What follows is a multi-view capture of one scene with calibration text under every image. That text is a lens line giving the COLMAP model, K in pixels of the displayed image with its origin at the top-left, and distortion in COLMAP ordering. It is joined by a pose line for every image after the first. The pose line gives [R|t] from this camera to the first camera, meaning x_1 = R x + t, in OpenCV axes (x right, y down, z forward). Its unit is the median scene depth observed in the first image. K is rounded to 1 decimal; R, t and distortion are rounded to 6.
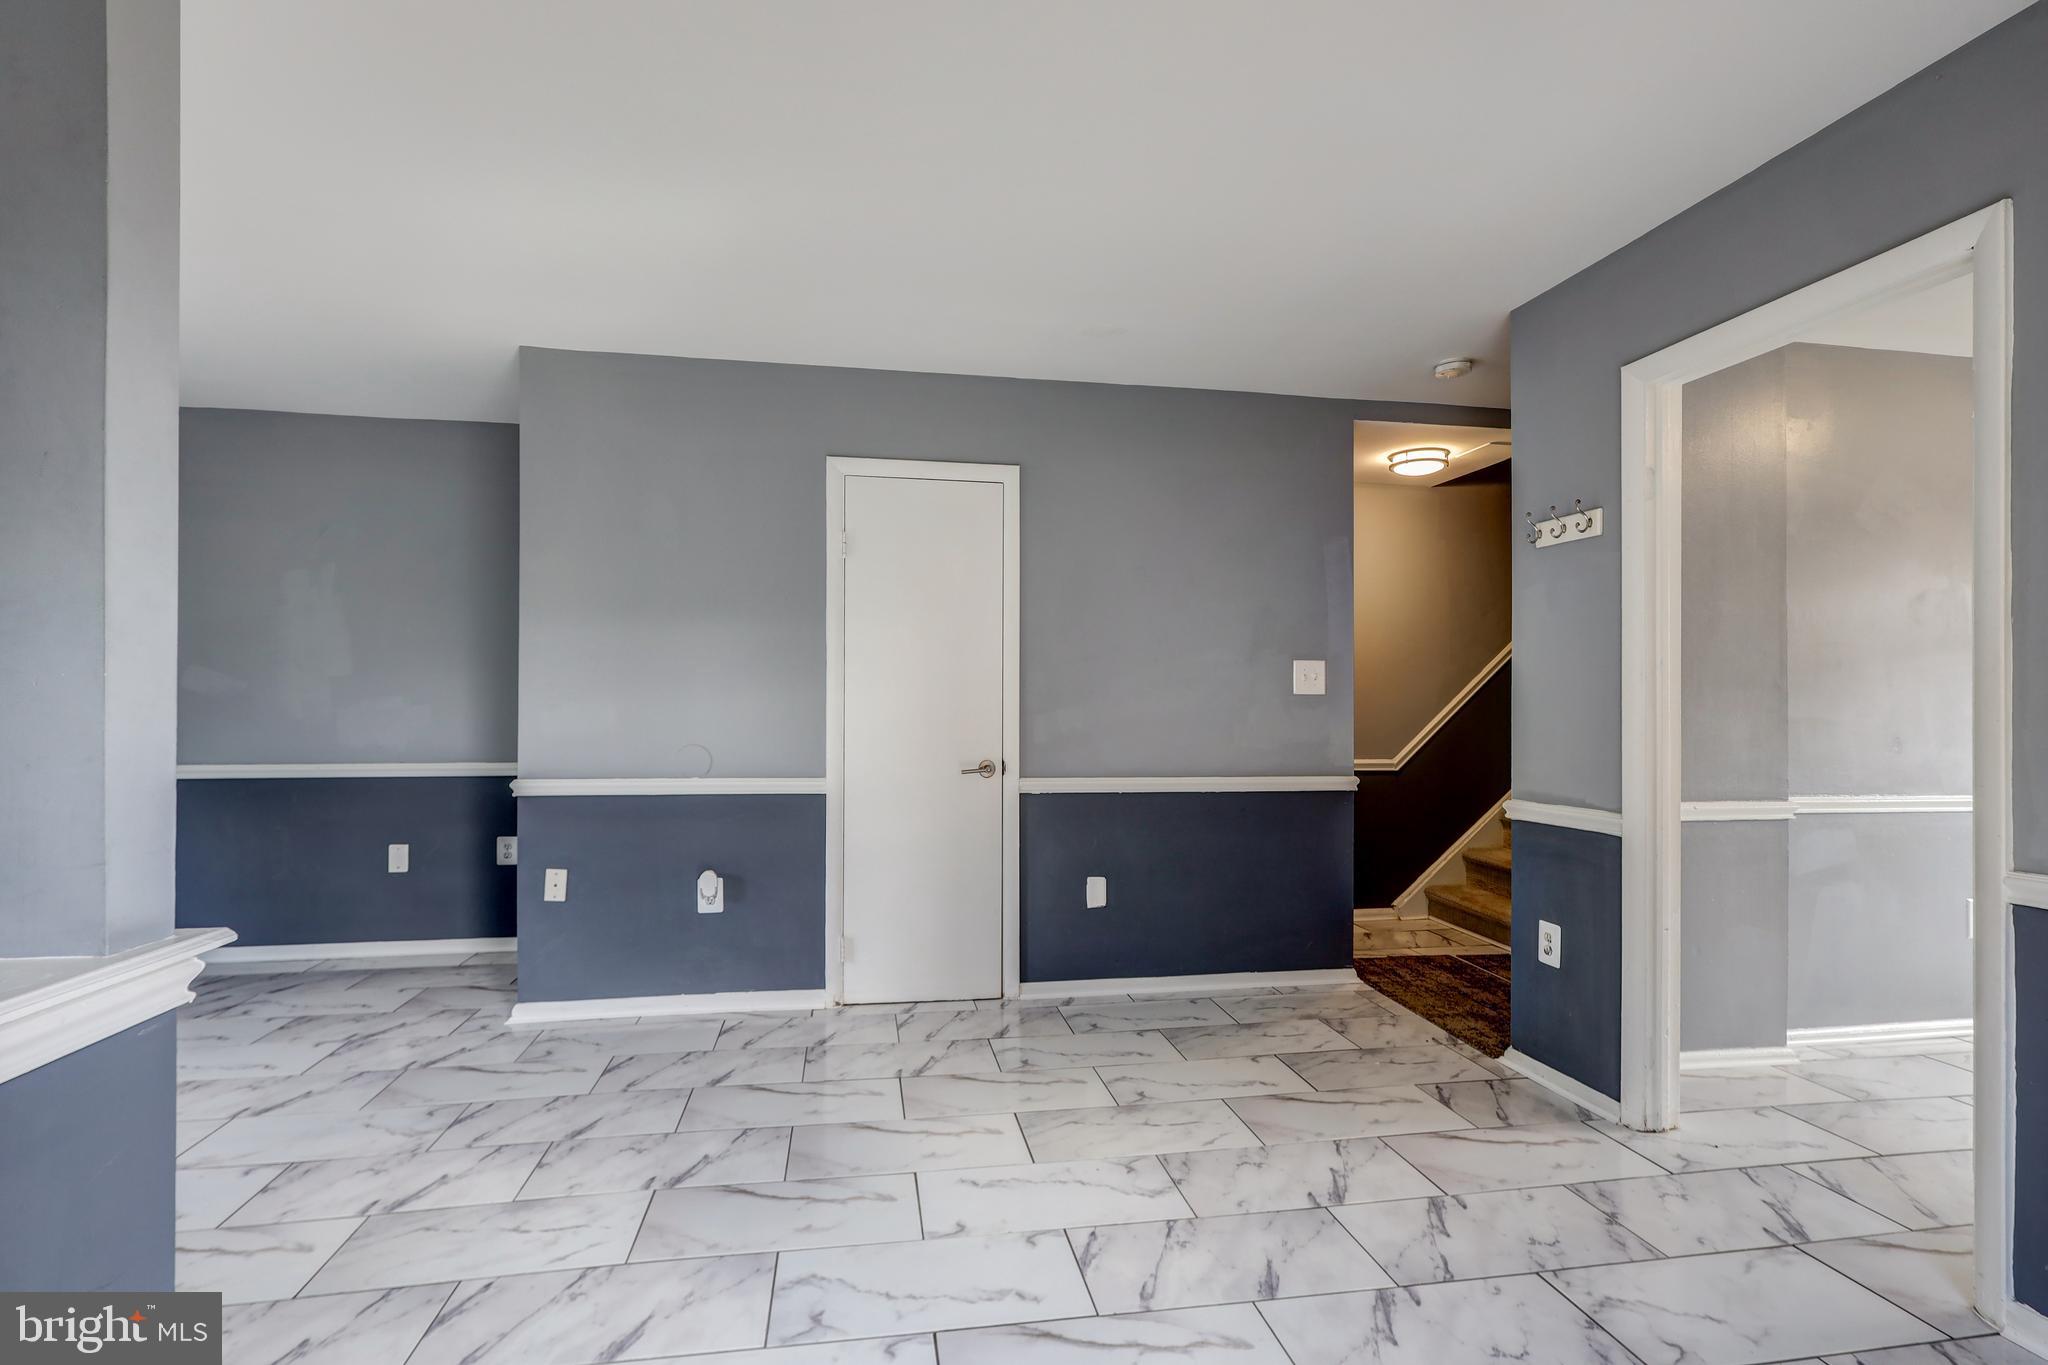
lens RADIAL K [[982.1, 0, 1015.5], [0, 982.1, 702.1], [0, 0, 1]] dist [-0.001249, 0.001266]
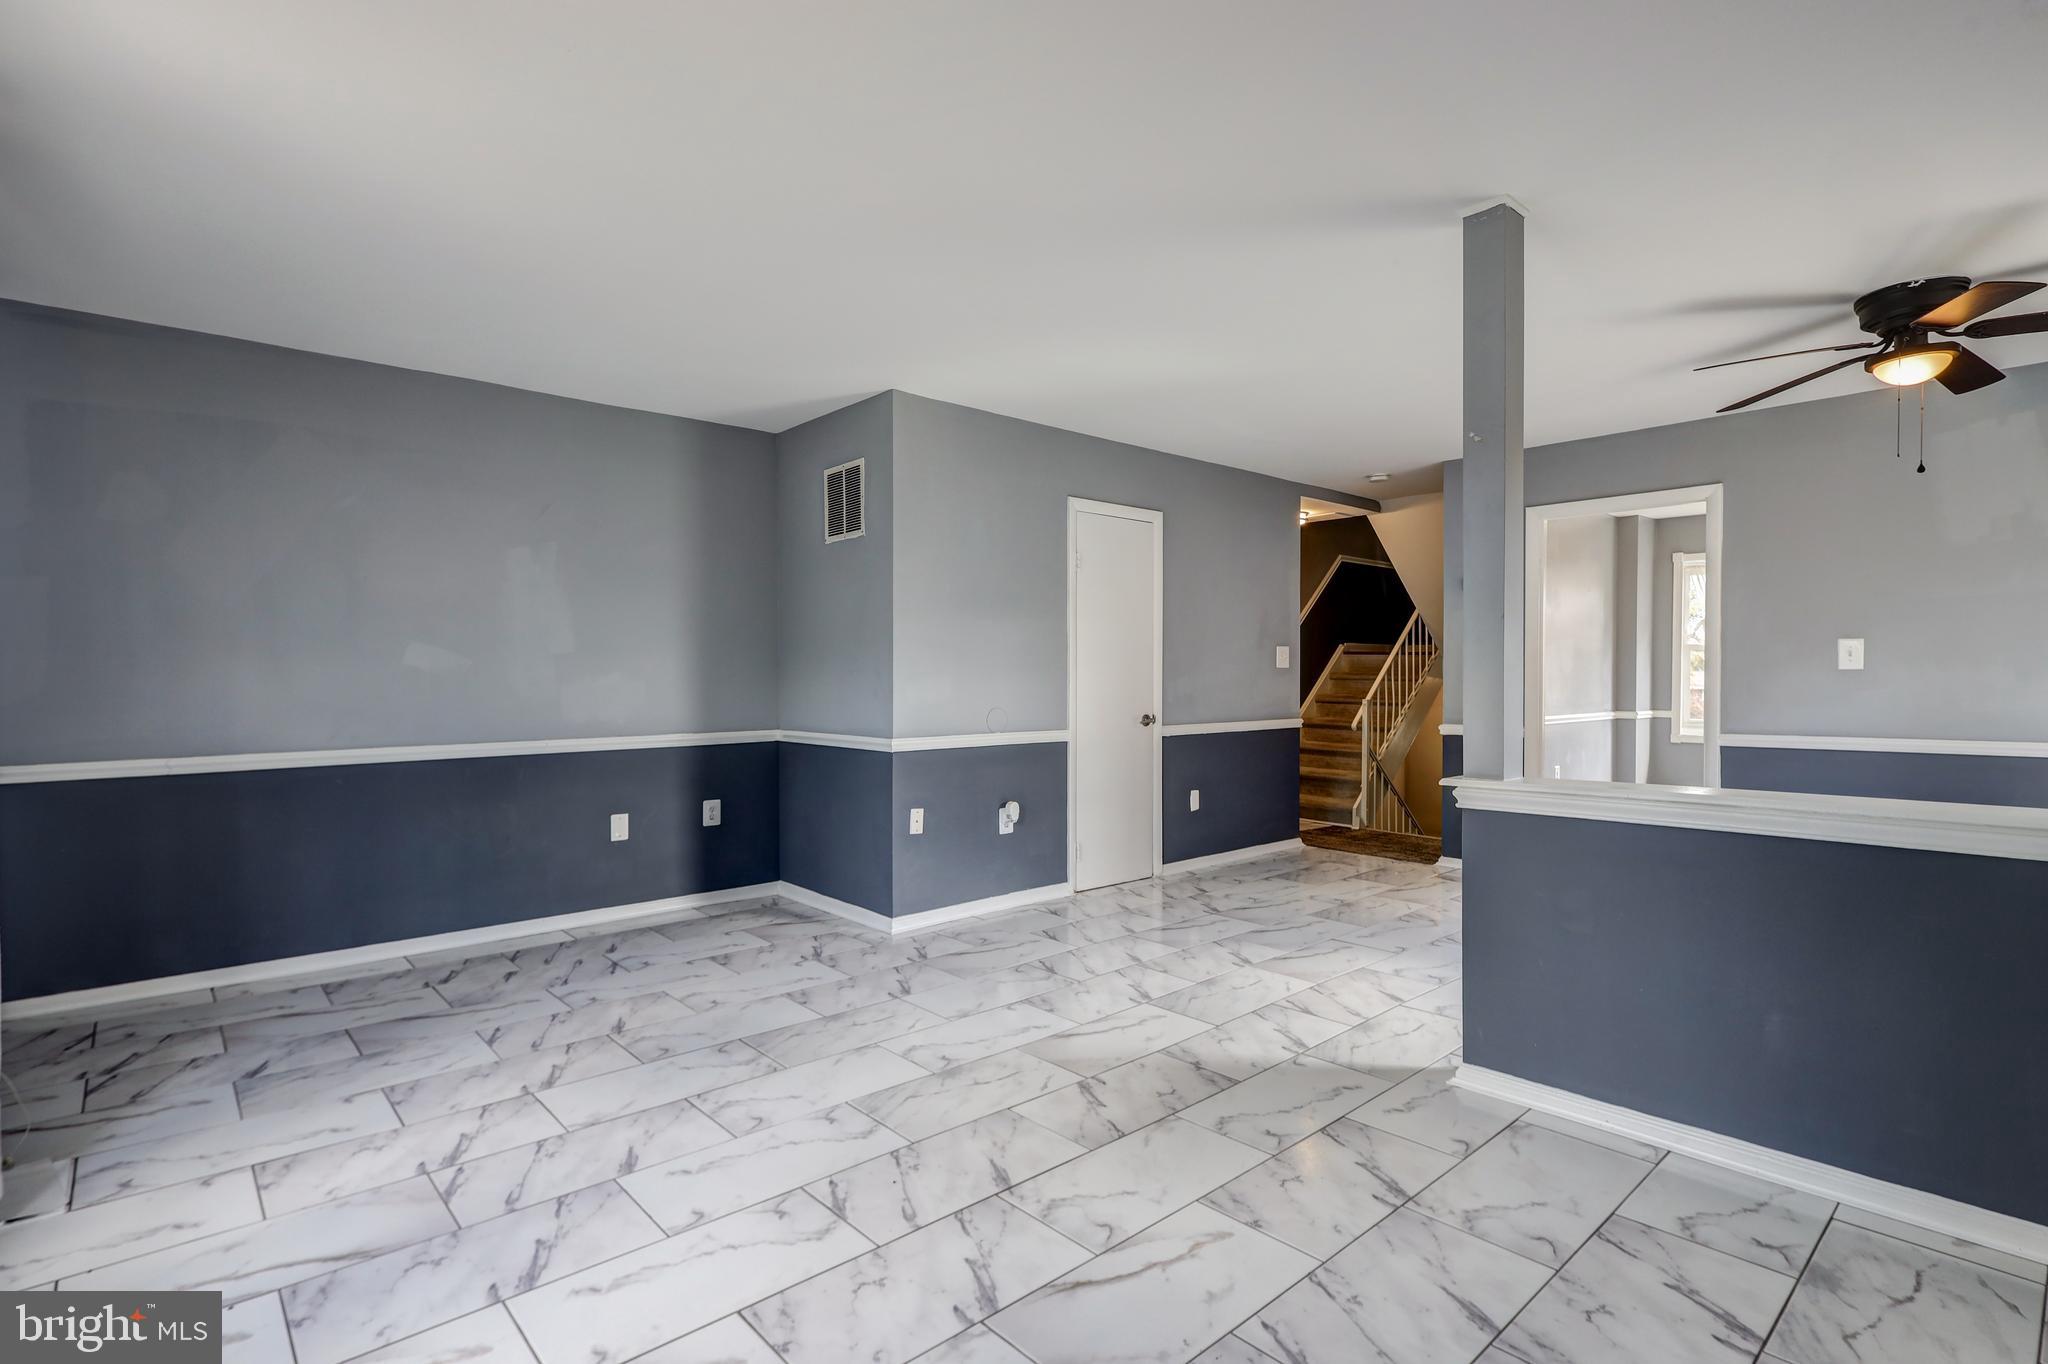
lens RADIAL K [[996.3, 0, 1001.9], [0, 996.3, 676.8], [0, 0, 1]] dist [-0.000010, 0.000325]
pose [[0.852084, -0.008347, 0.523338, -1.030767], [0.005162, 0.999958, 0.007544, -0.008425], [-0.523379, -0.003727, 0.852092, -0.148258]]
